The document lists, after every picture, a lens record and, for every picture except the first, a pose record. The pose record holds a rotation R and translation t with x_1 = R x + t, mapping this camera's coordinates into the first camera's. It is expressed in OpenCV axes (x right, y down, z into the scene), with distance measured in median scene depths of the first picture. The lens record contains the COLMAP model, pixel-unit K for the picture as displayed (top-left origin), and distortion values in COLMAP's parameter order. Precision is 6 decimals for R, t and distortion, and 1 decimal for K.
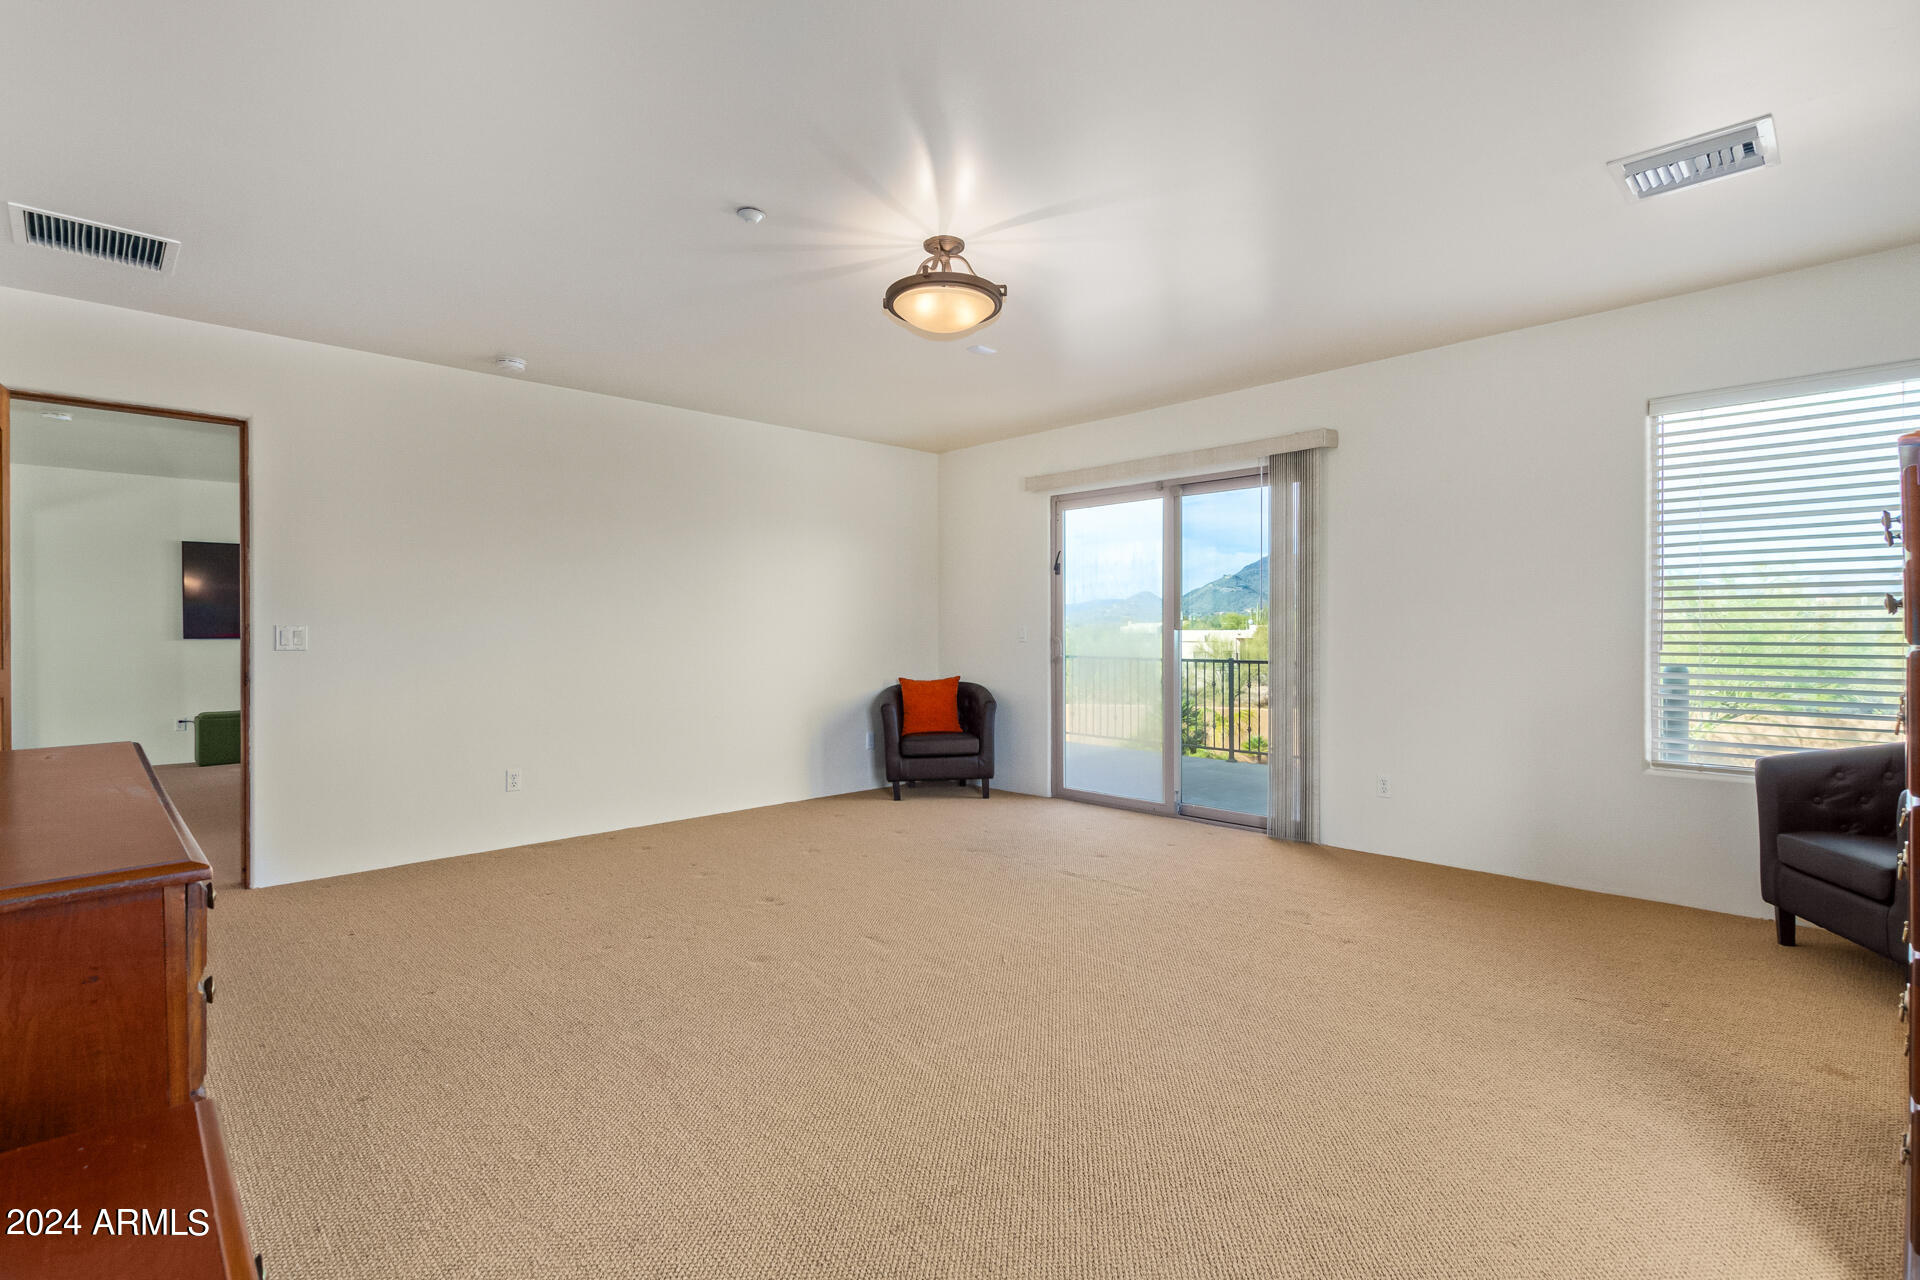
lens RADIAL K [[881.1, 0, 957.9], [0, 881.1, 632.7], [0, 0, 1]] dist [-0.001510, -0.000724]
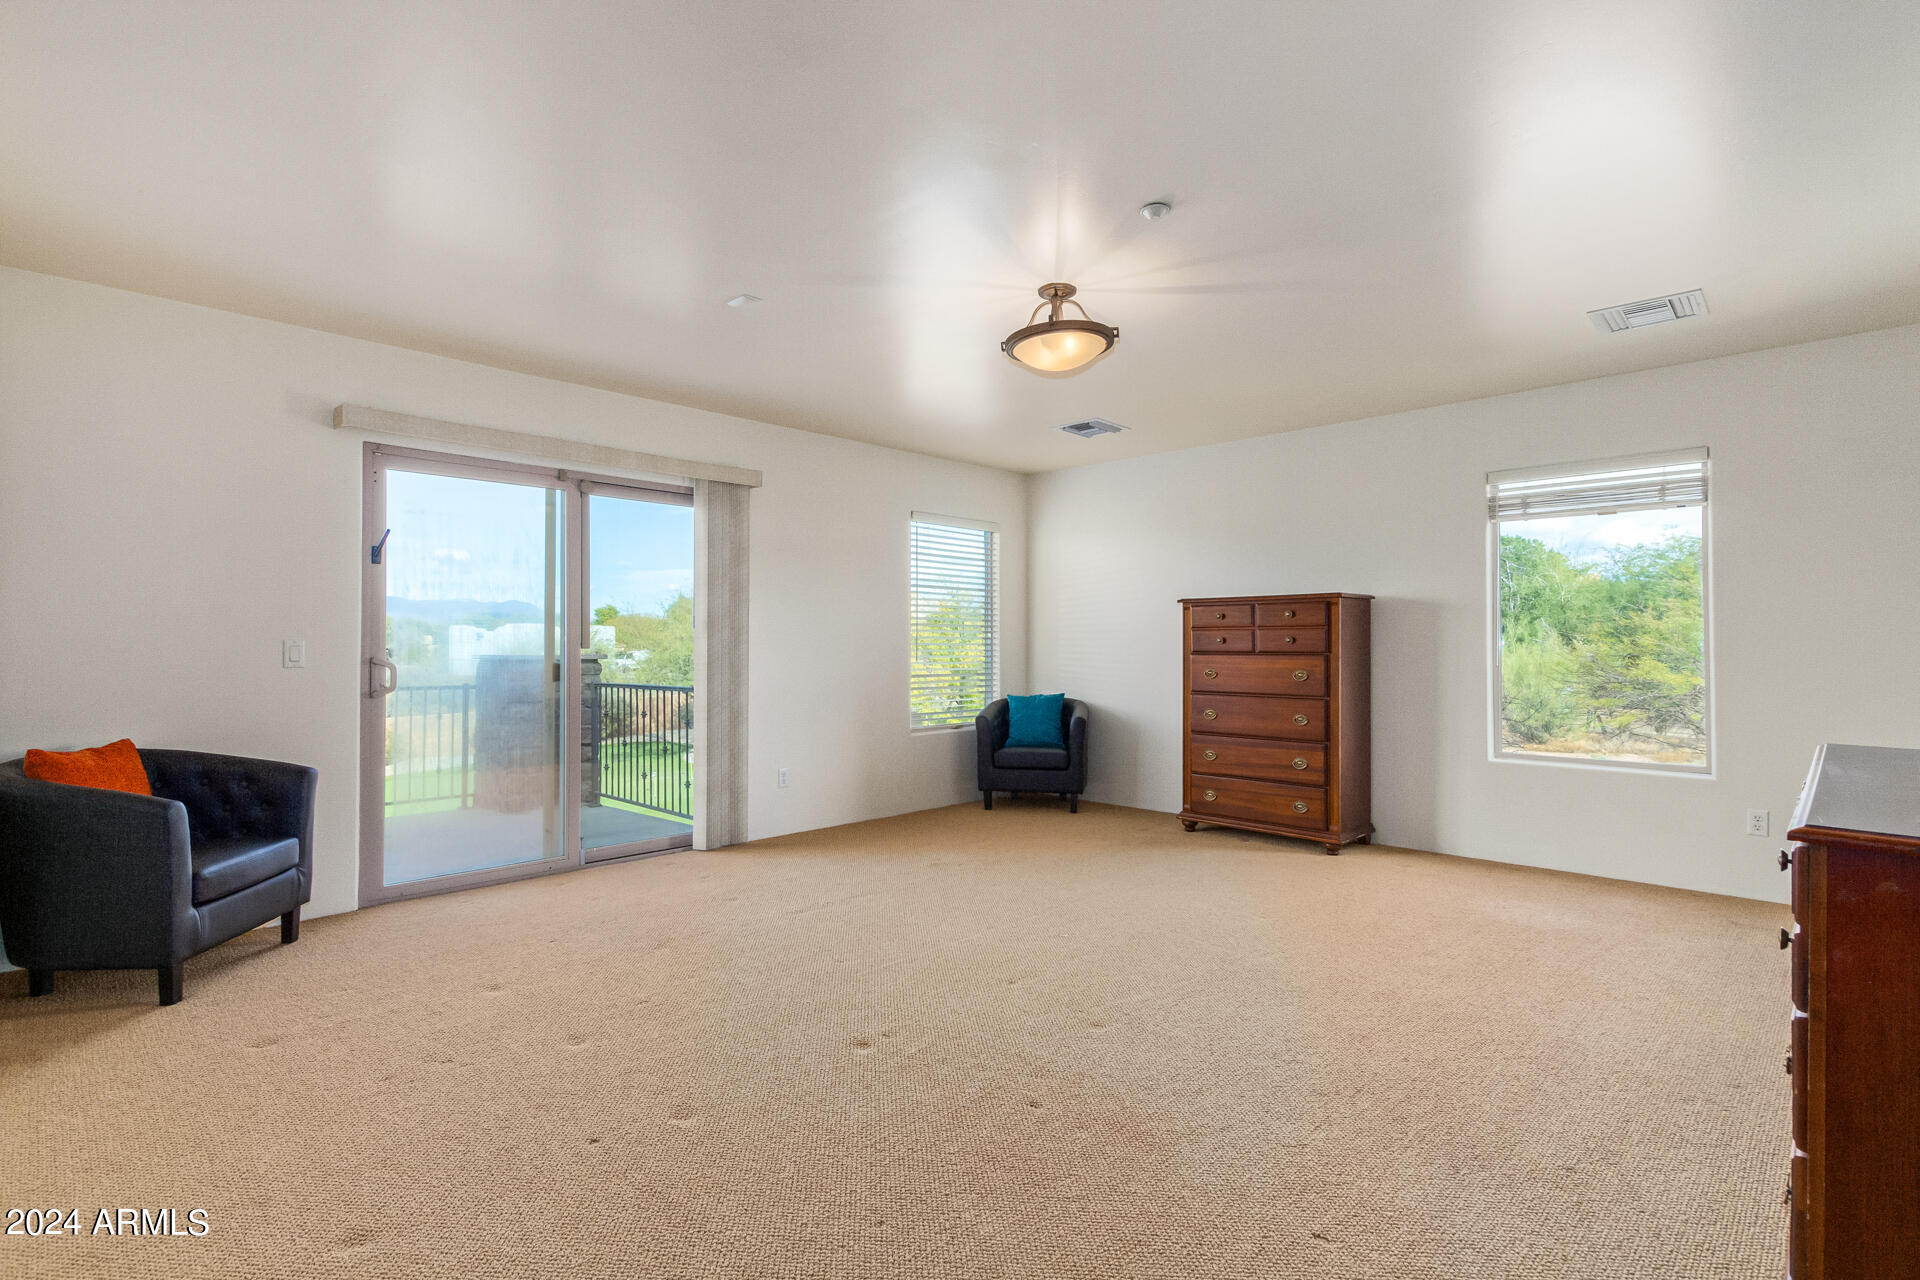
lens RADIAL K [[910.5, 0, 960.0], [0, 910.5, 640.0], [0, 0, 1]] dist [0.018480, -0.000189]
pose [[0.003966, 0.014391, 0.999889, -0.653271], [0.005674, 0.999880, -0.014413, 0.003103], [-0.999976, 0.005731, 0.003884, 0.648548]]
